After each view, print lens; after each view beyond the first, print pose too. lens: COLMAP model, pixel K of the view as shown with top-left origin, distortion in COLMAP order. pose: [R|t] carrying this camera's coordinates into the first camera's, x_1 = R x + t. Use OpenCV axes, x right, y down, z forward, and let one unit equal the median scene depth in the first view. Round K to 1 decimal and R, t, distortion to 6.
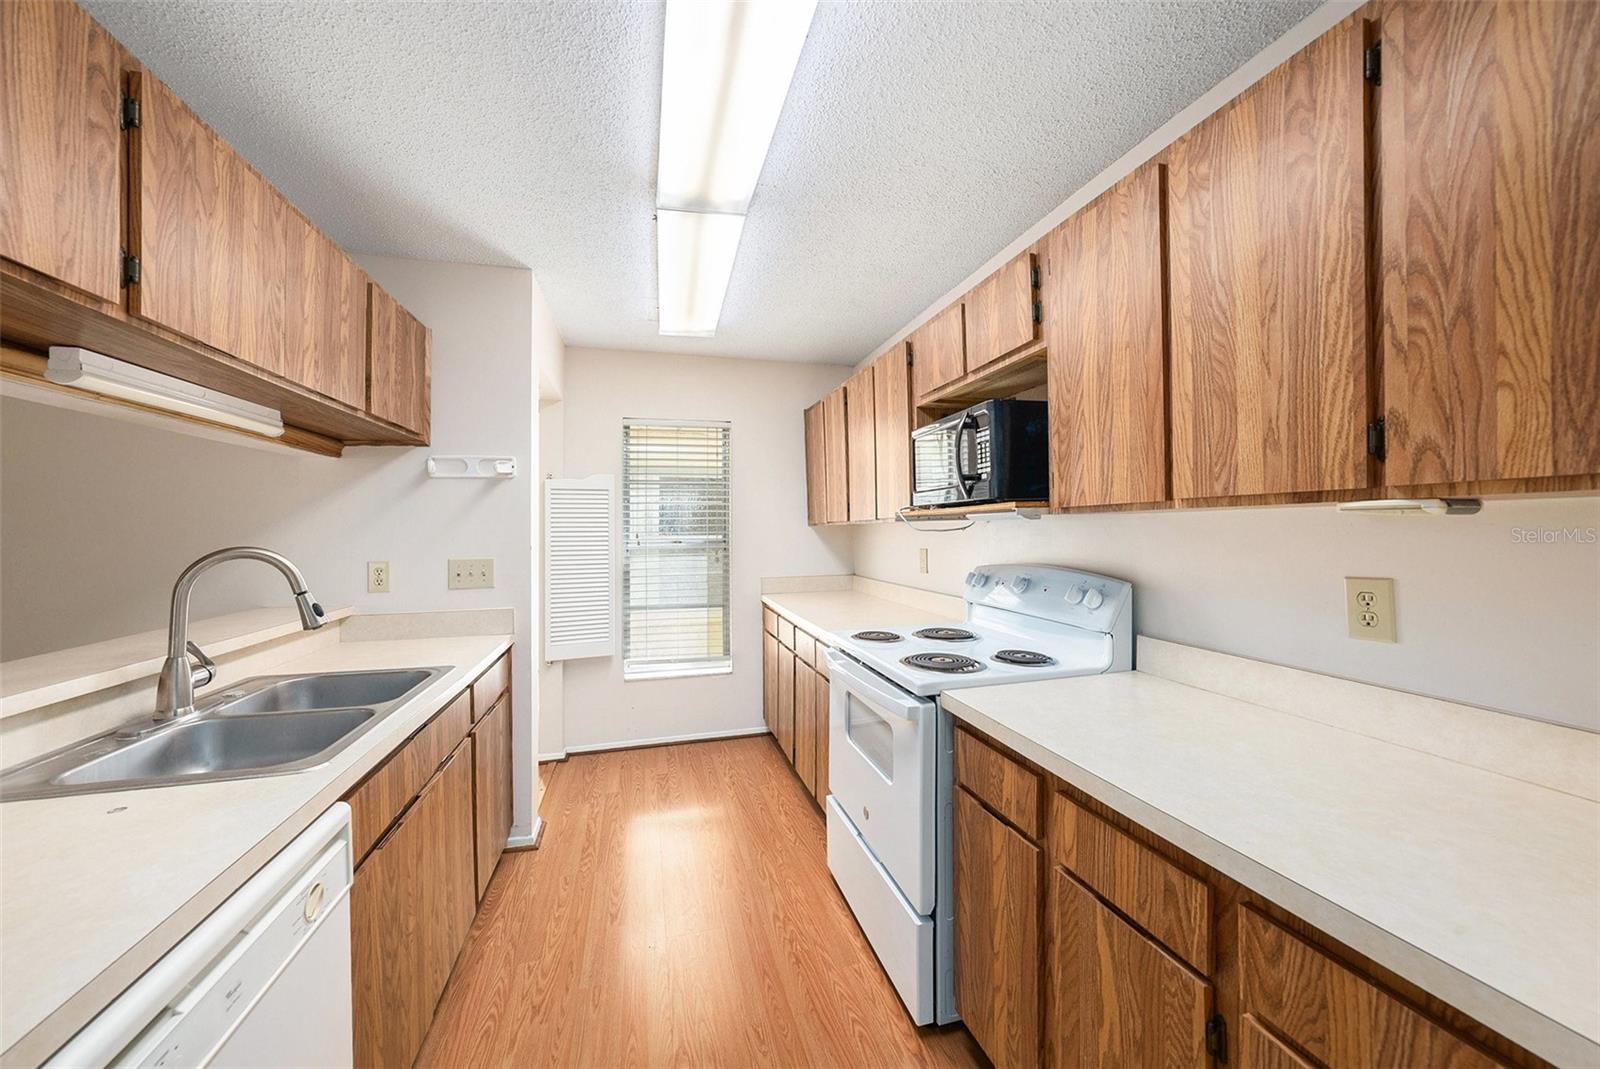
lens RADIAL K [[567.2, 0, 802.4], [0, 567.2, 535.9], [0, 0, 1]] dist [-0.025176, 0.004826]
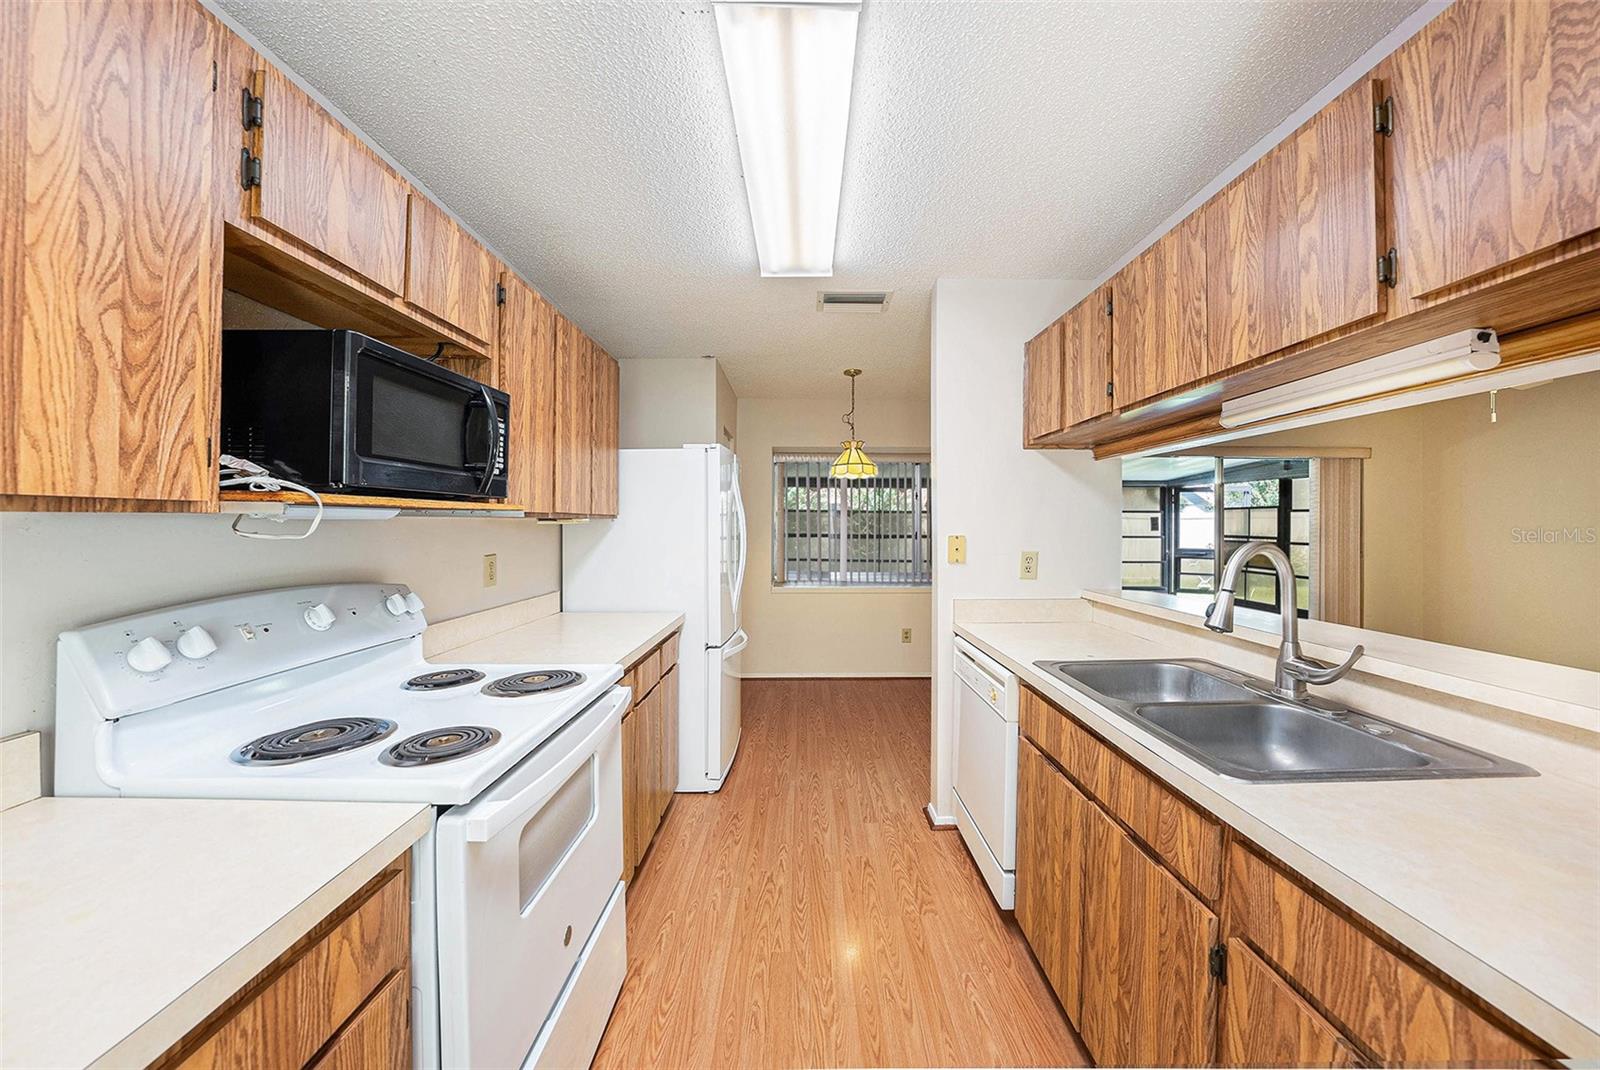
lens RADIAL K [[567.2, 0, 801.2], [0, 567.2, 527.1], [0, 0, 1]] dist [-0.025176, 0.004826]
pose [[-0.962695, -0.002374, 0.270580, -0.560081], [-0.000967, 0.999985, 0.005335, 0.019076], [-0.270588, 0.004874, -0.962683, 2.763022]]
